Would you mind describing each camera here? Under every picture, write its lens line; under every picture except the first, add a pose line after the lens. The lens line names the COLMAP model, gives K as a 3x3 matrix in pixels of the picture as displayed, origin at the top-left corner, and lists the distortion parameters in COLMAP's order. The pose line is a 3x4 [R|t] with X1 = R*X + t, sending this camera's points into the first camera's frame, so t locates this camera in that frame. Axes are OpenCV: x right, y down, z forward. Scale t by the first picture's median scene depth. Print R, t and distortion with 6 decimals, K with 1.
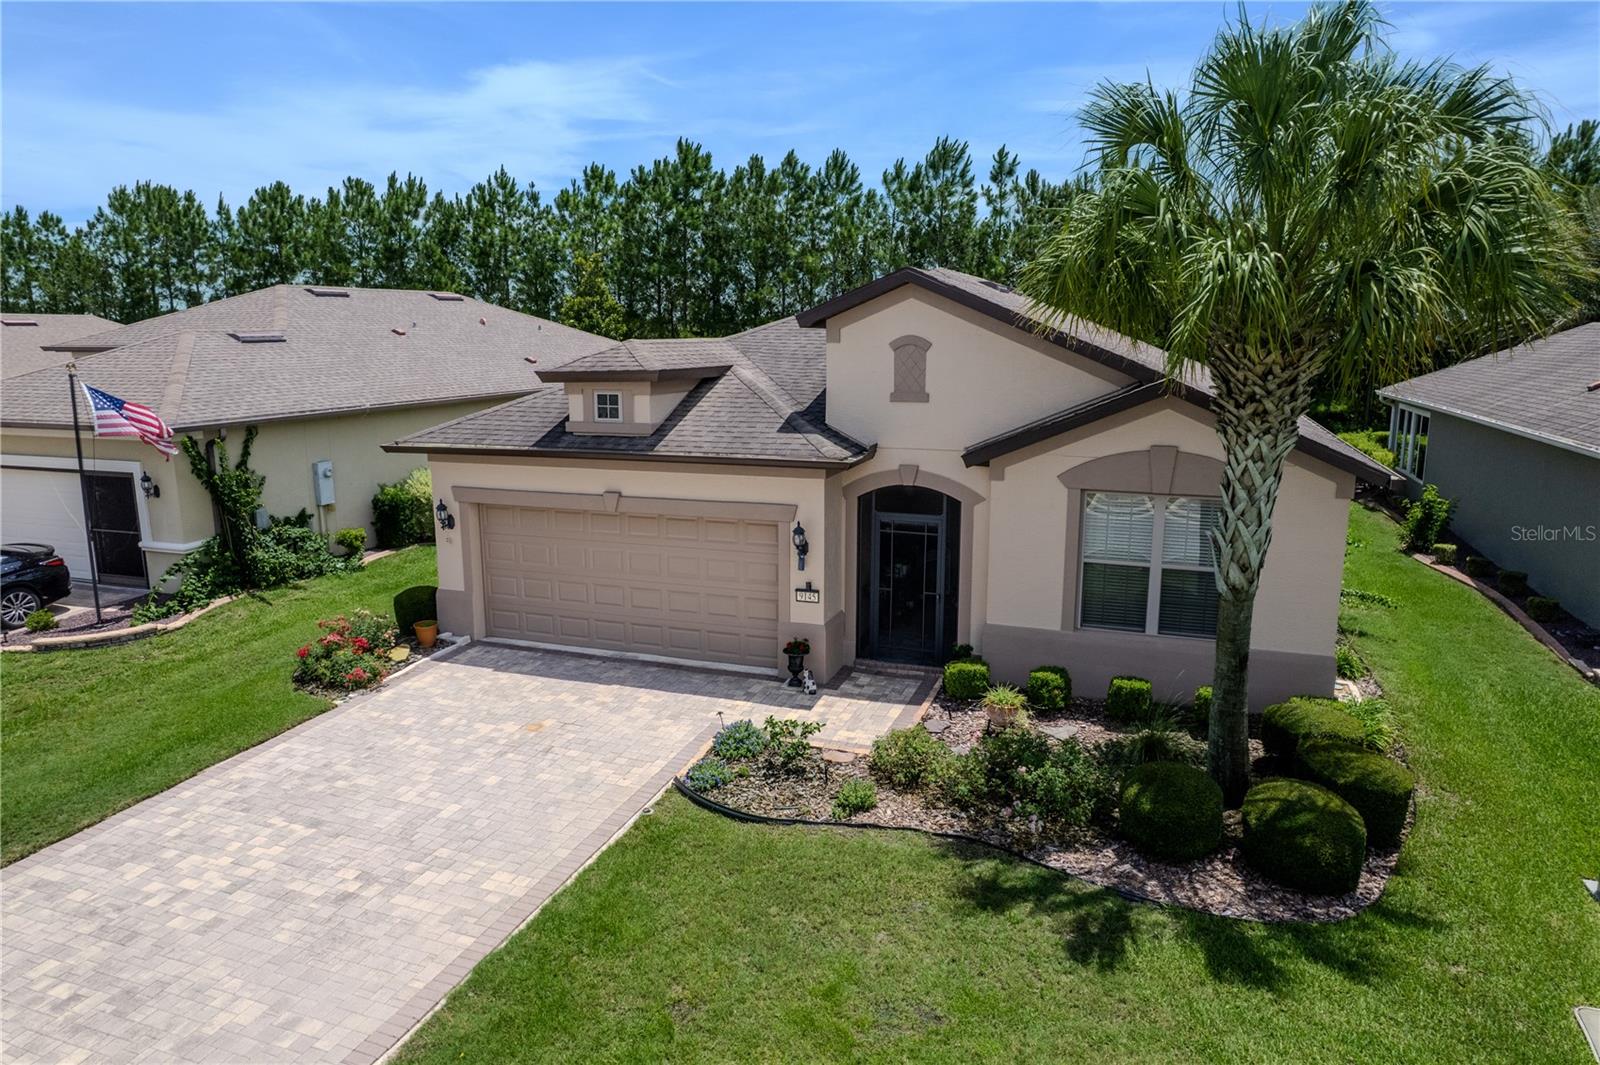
lens RADIAL K [[1028.4, 0, 800.0], [0, 1028.4, 532.5], [0, 0, 1]] dist [-0.077428, 0.068306]
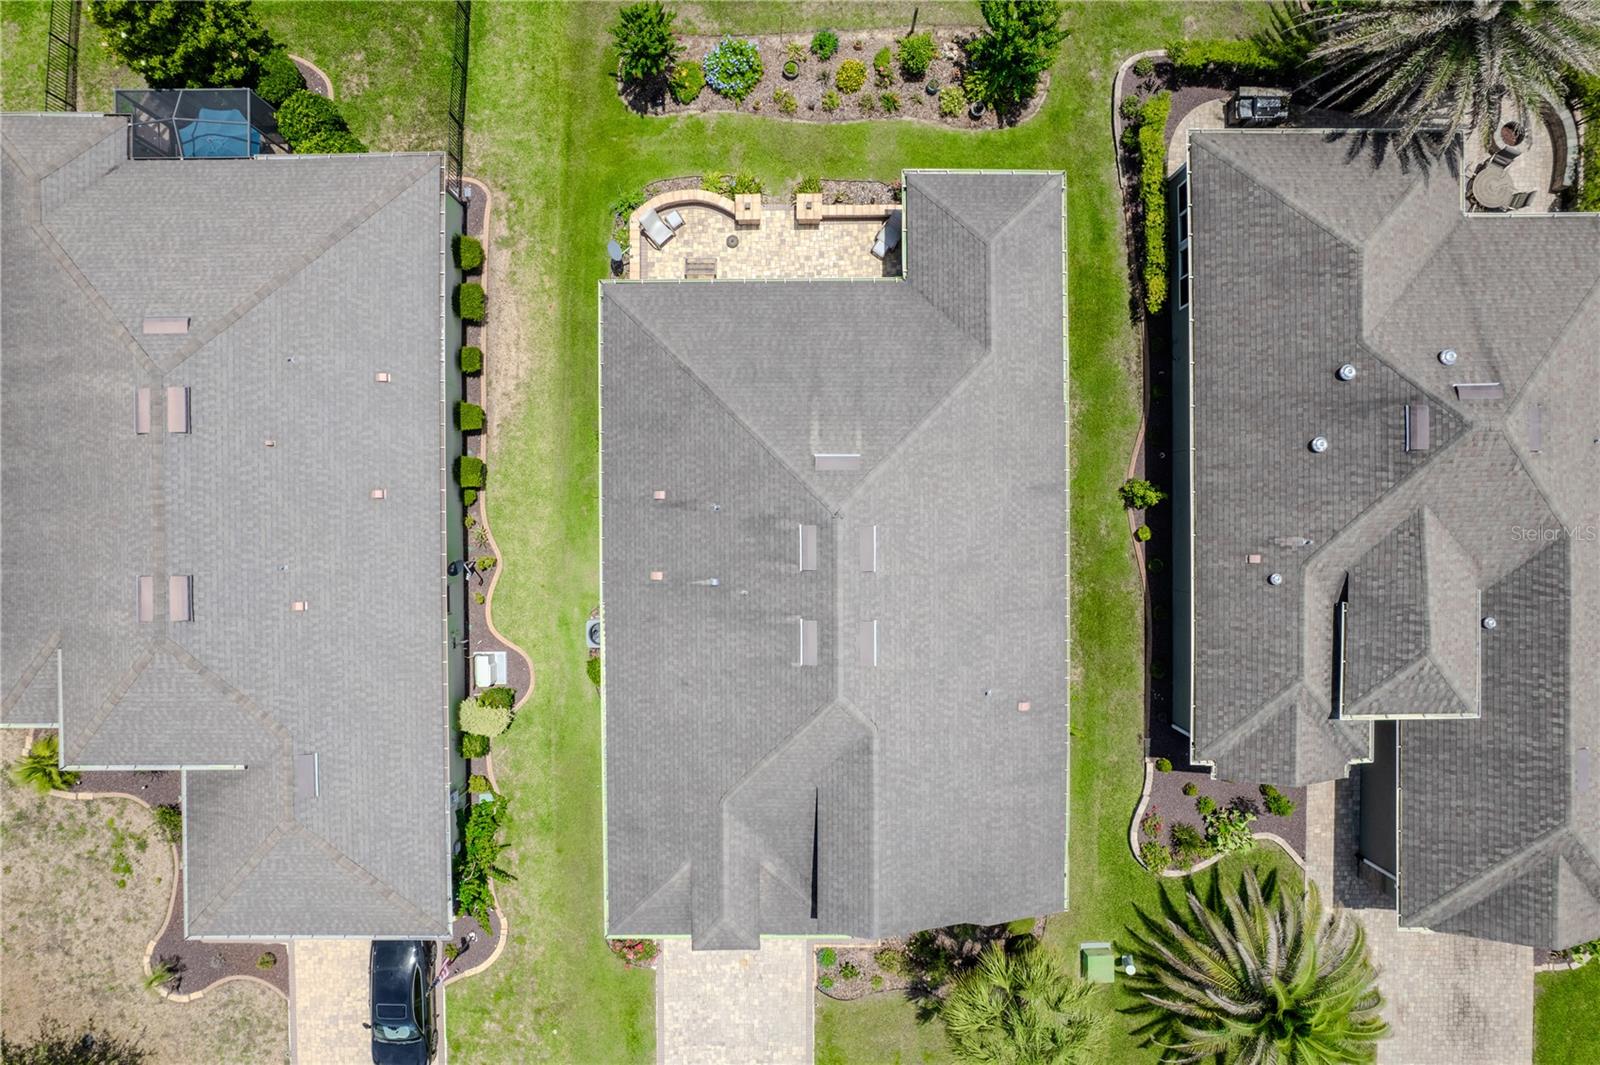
lens RADIAL K [[955.4, 0, 800.0], [0, 955.4, 532.5], [0, 0, 1]] dist [-0.043773, -0.000612]
pose [[0.940003, -0.341165, -0.000448, 0.232669], [0.064017, 0.175094, 0.982468, -2.185805], [-0.335106, -0.923552, 0.186429, 1.383963]]
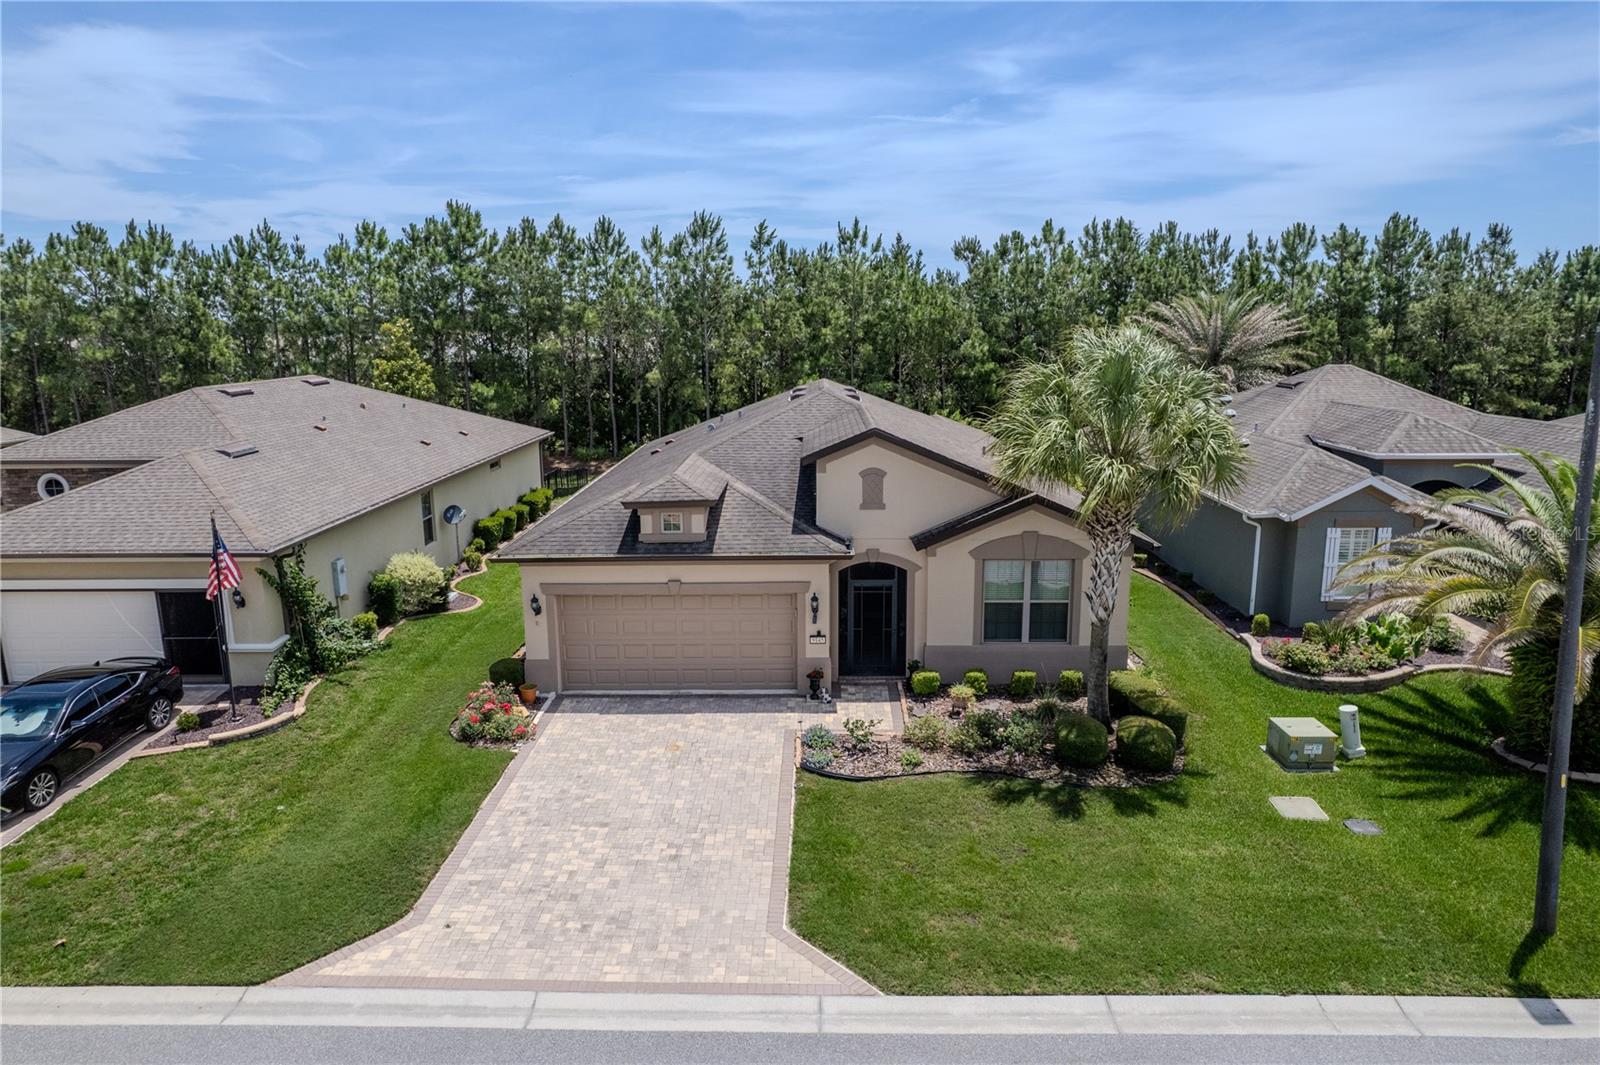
lens RADIAL K [[1028.4, 0, 800.0], [0, 1028.4, 532.5], [0, 0, 1]] dist [-0.077428, 0.068306]
pose [[0.946120, -0.071128, 0.315907, -0.490879], [0.068661, 0.997460, 0.018948, -0.128620], [-0.316452, 0.003763, 0.948601, -0.446110]]
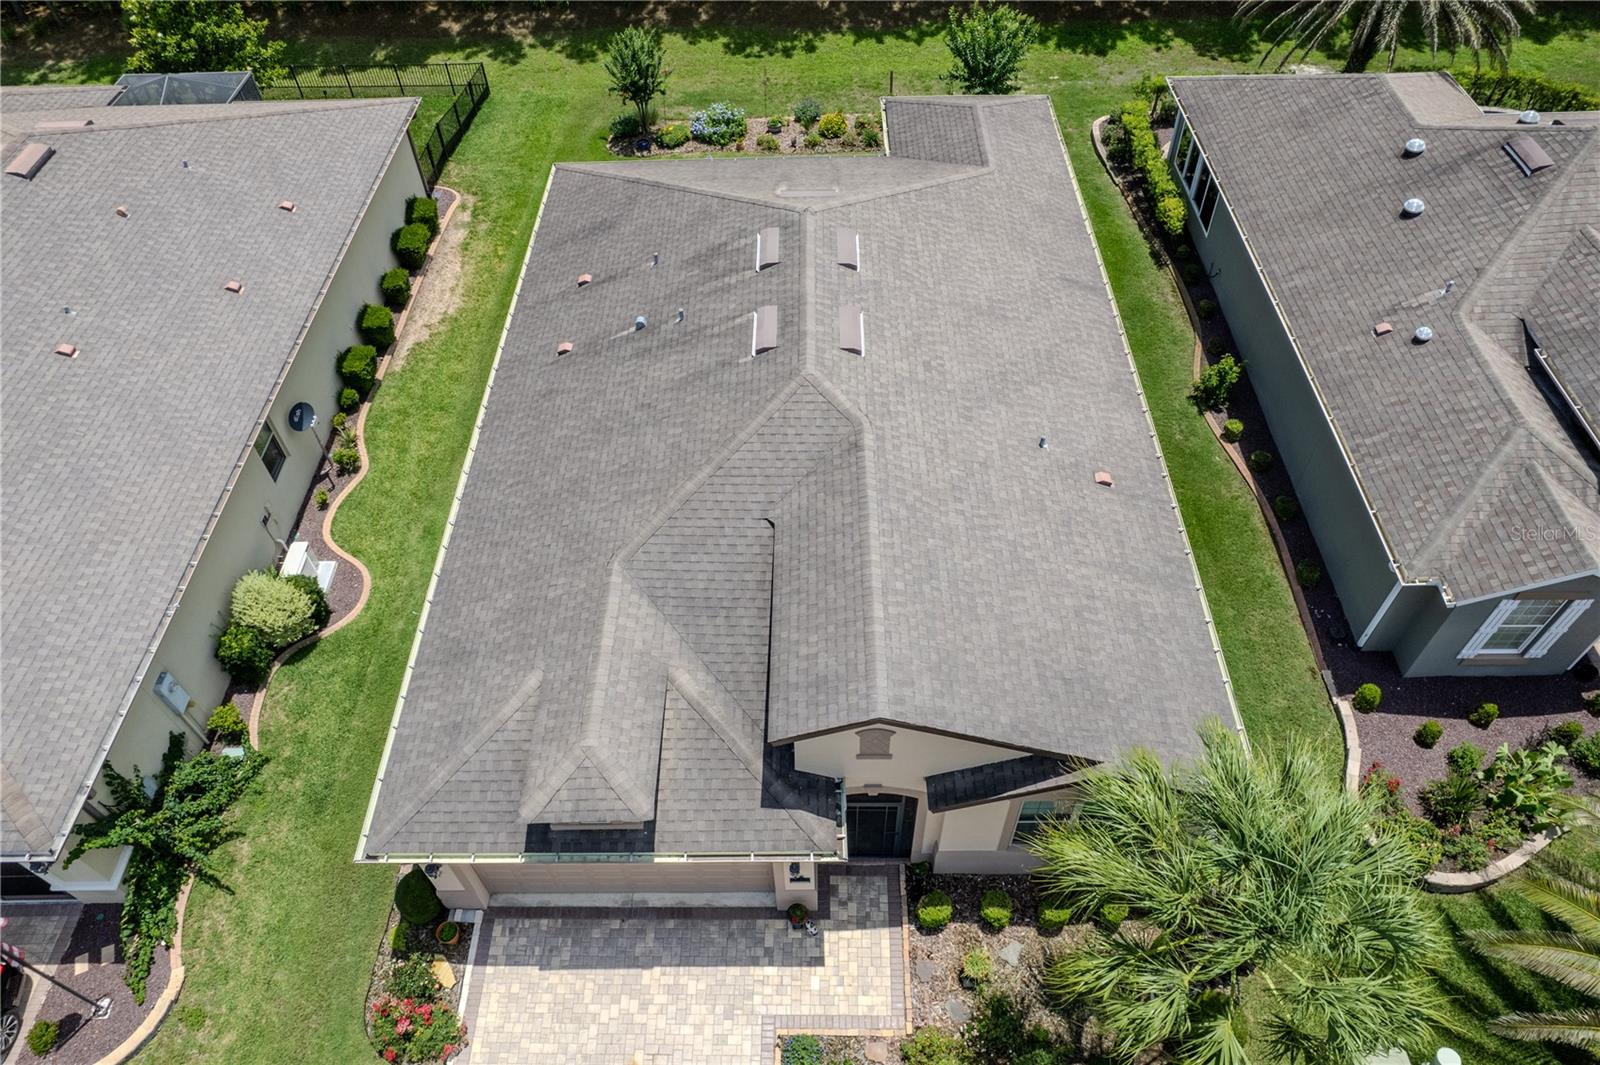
lens RADIAL K [[1028.4, 0, 800.0], [0, 1028.4, 532.5], [0, 0, 1]] dist [-0.077428, 0.068306]
pose [[0.942530, -0.272300, 0.193625, -0.112621], [0.085676, 0.757092, 0.647666, -1.023089], [-0.322951, -0.593855, 0.736911, 0.363492]]
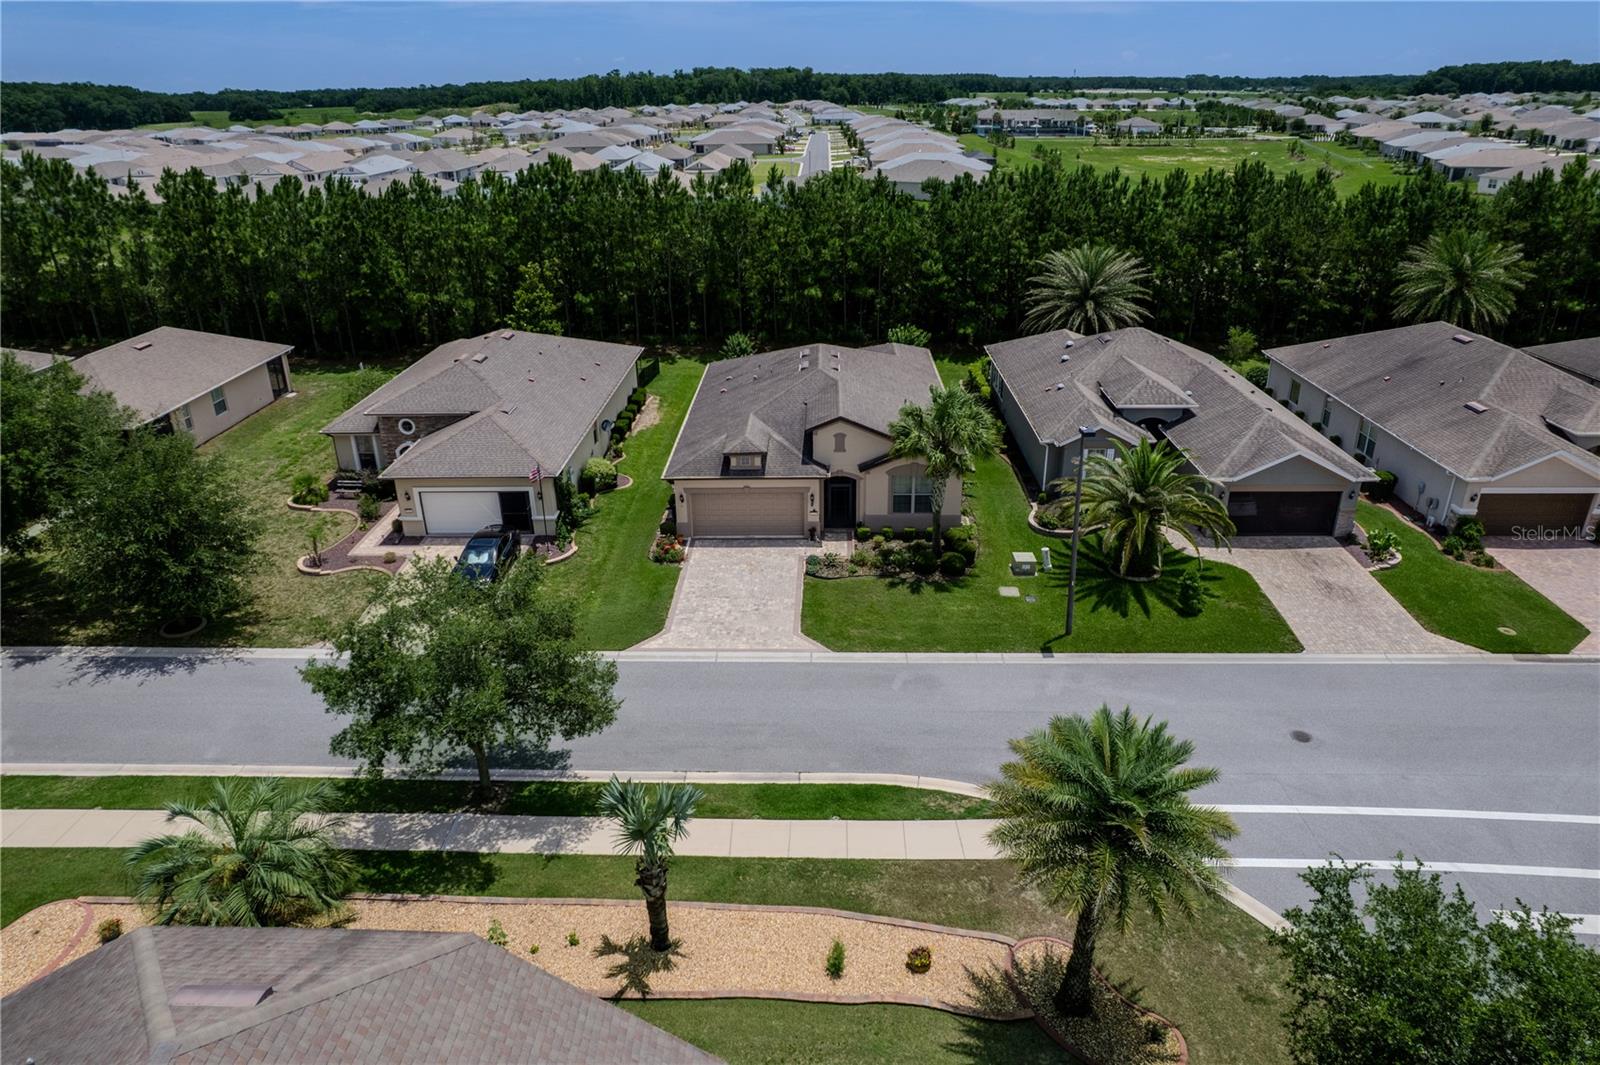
lens RADIAL K [[1050.6, 0, 800.0], [0, 1050.6, 532.5], [0, 0, 1]] dist [0.002293, 0.073834]
pose [[0.948808, -0.138574, 0.283832, -0.997974], [0.072176, 0.969965, 0.232289, -0.662997], [-0.307496, -0.199912, 0.930312, -2.128614]]
